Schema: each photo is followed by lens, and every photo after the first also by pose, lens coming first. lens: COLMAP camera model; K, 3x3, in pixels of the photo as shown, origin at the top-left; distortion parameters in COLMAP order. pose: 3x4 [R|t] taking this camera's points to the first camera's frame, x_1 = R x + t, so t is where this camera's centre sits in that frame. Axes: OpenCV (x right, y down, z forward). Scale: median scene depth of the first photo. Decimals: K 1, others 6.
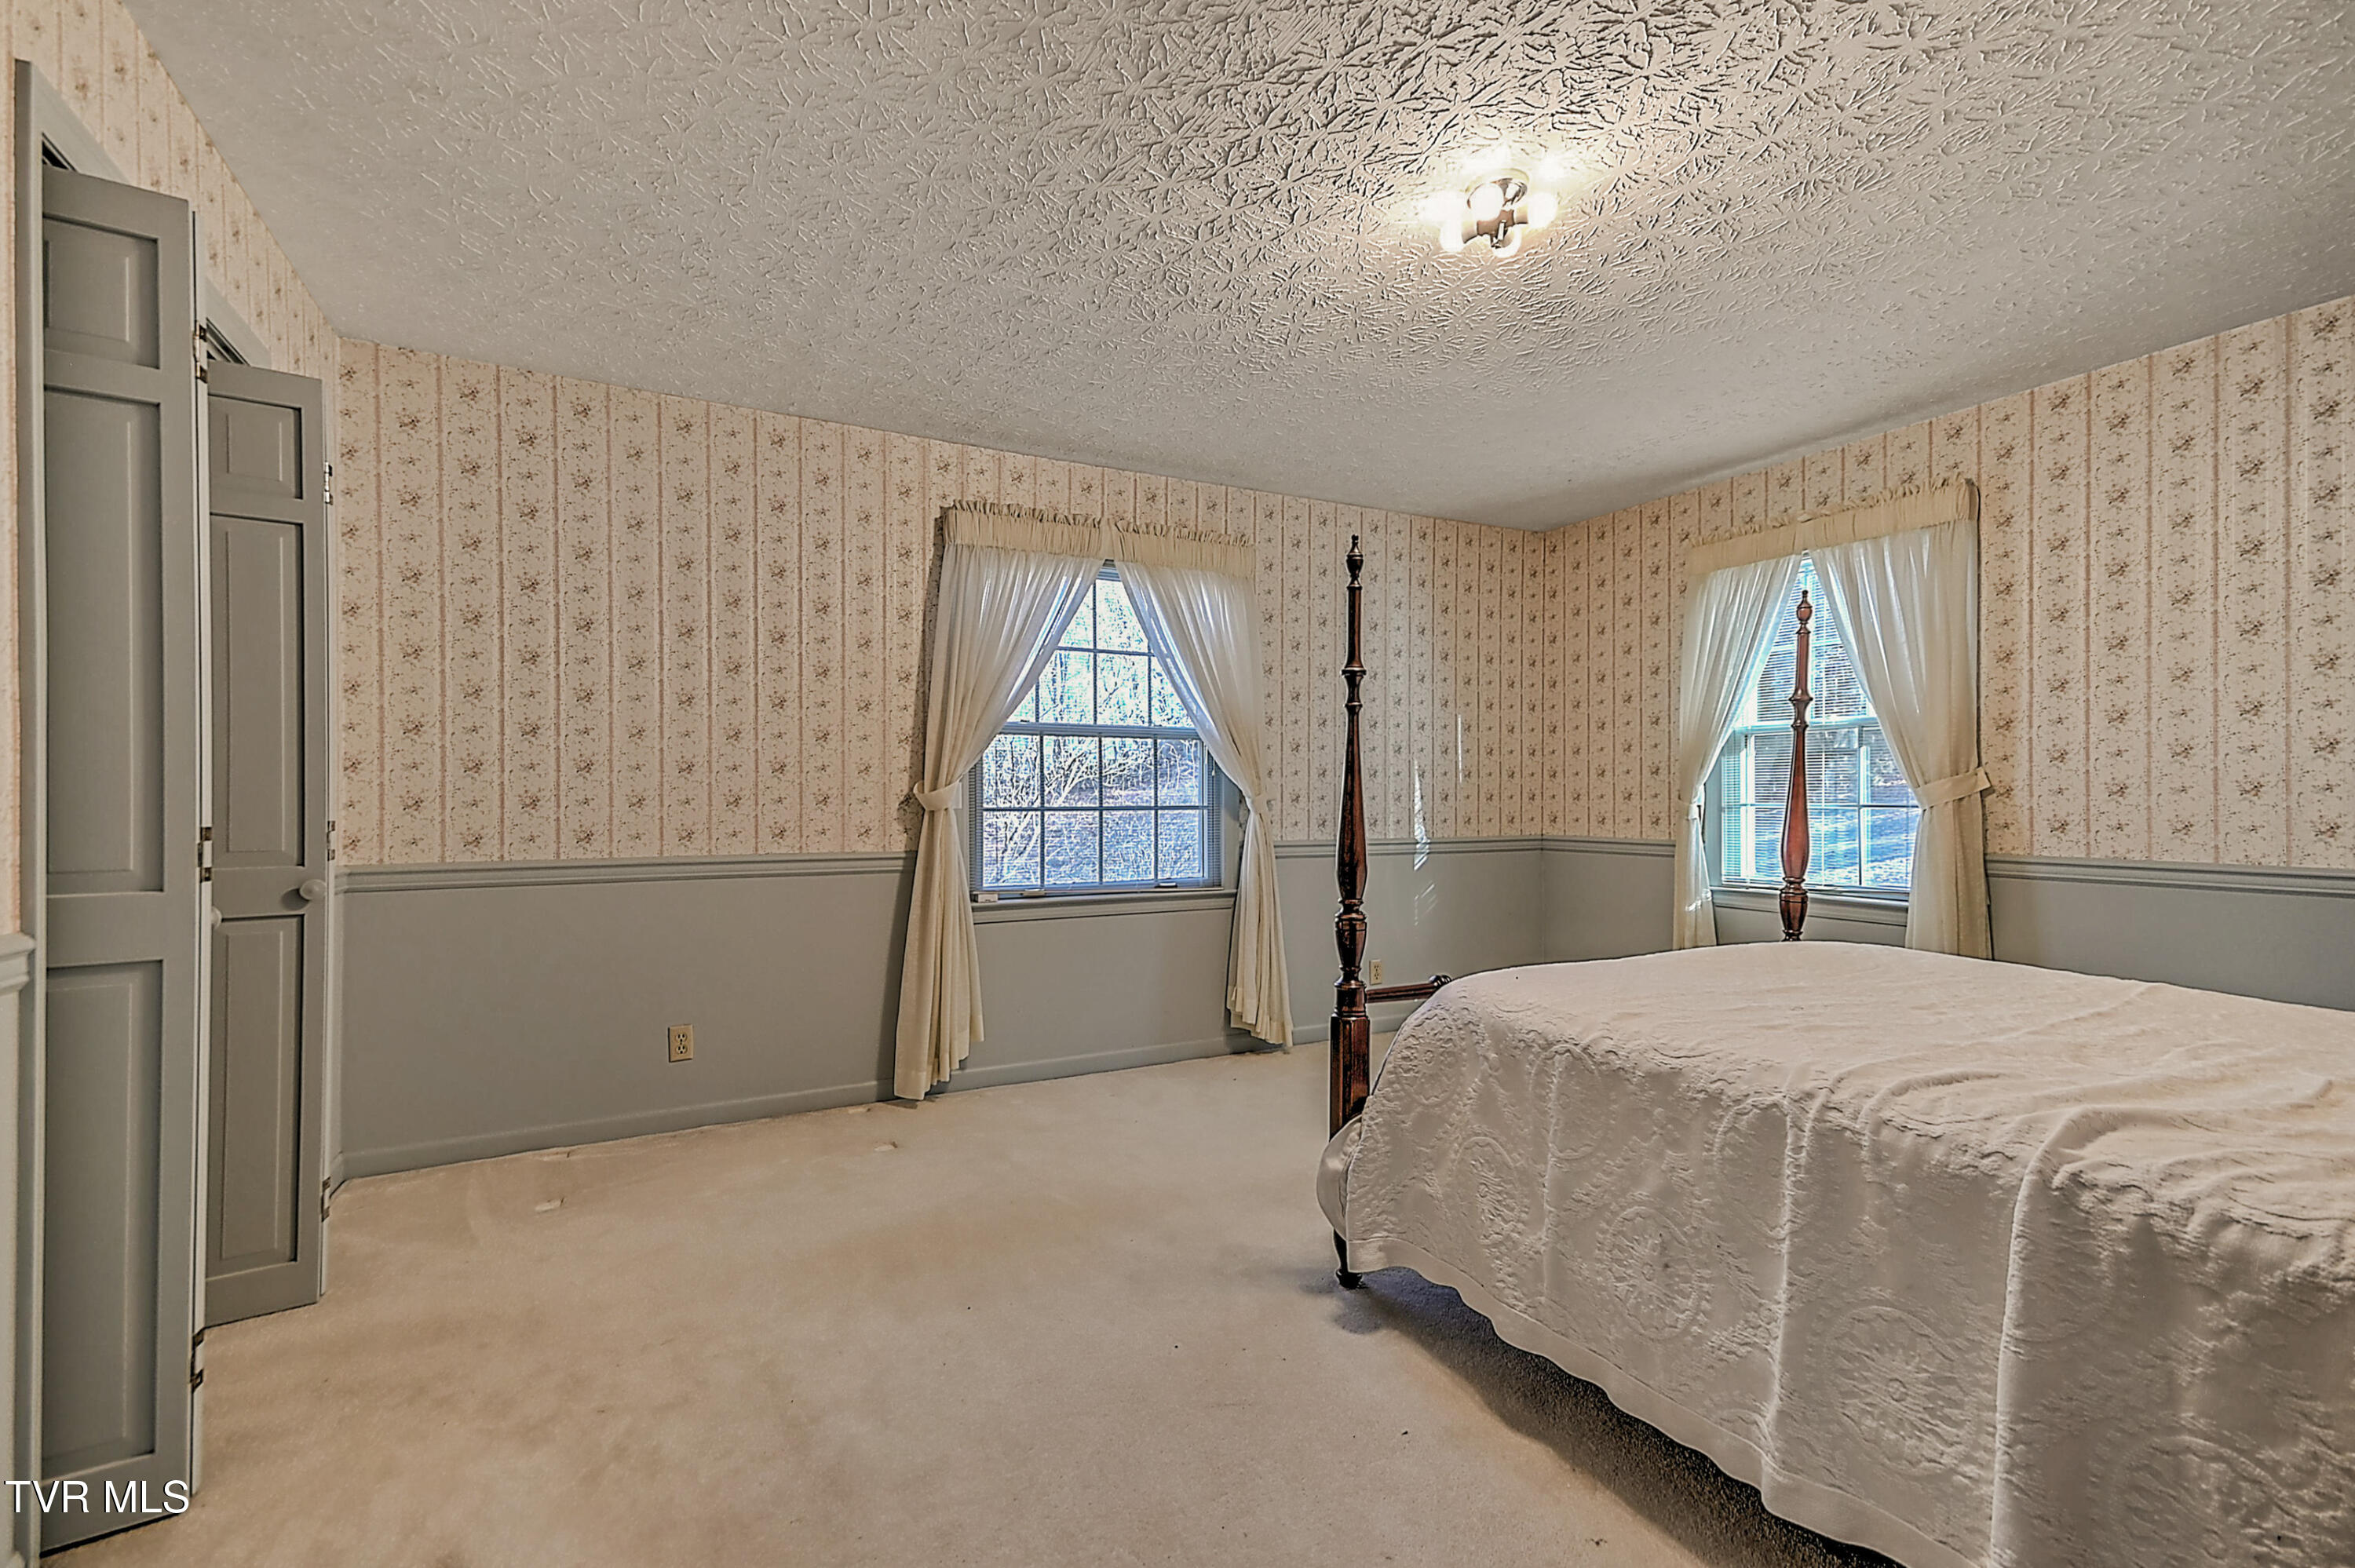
lens RADIAL K [[1019.1, 0, 1173.1], [0, 1019.1, 794.4], [0, 0, 1]] dist [0.040021, 0.000113]
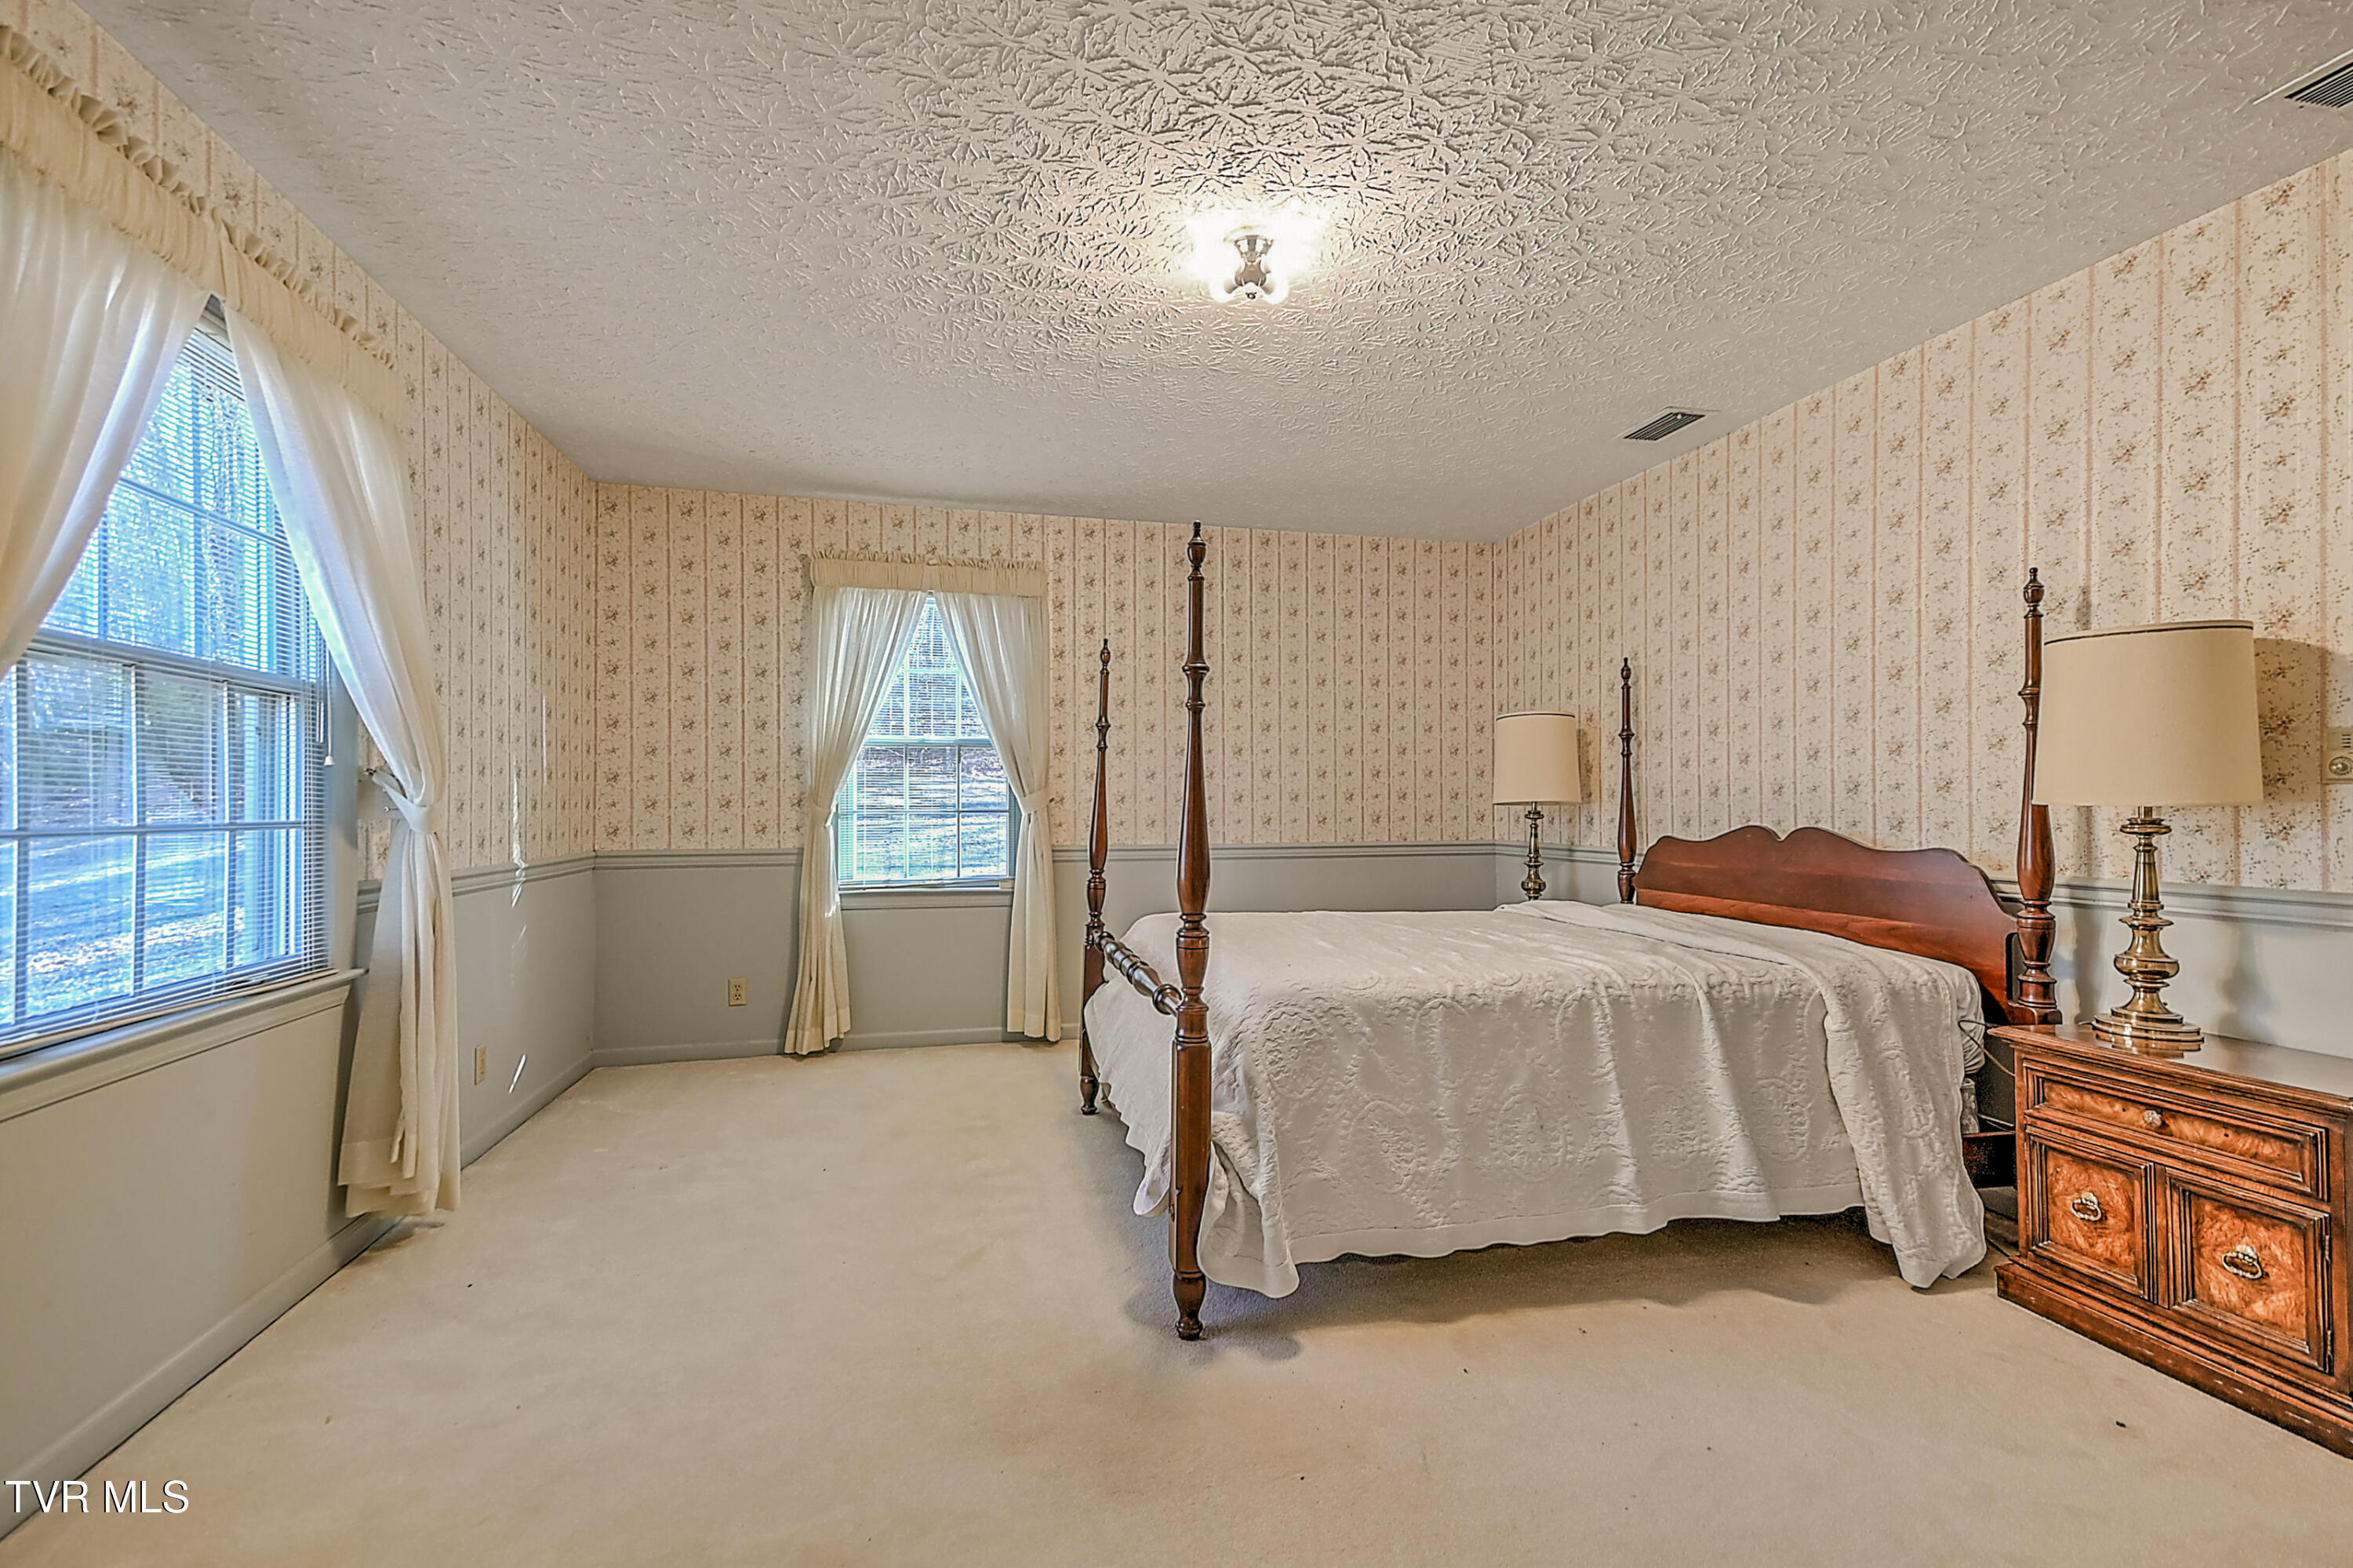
lens RADIAL K [[1018.4, 0, 1172.1], [0, 1018.4, 794.4], [0, 0, 1]] dist [0.040021, 0.000113]
pose [[0.245637, 0.009946, 0.969311, -0.725878], [-0.002341, 0.999951, -0.009668, 0.003182], [-0.969359, 0.000105, 0.245648, 0.793560]]
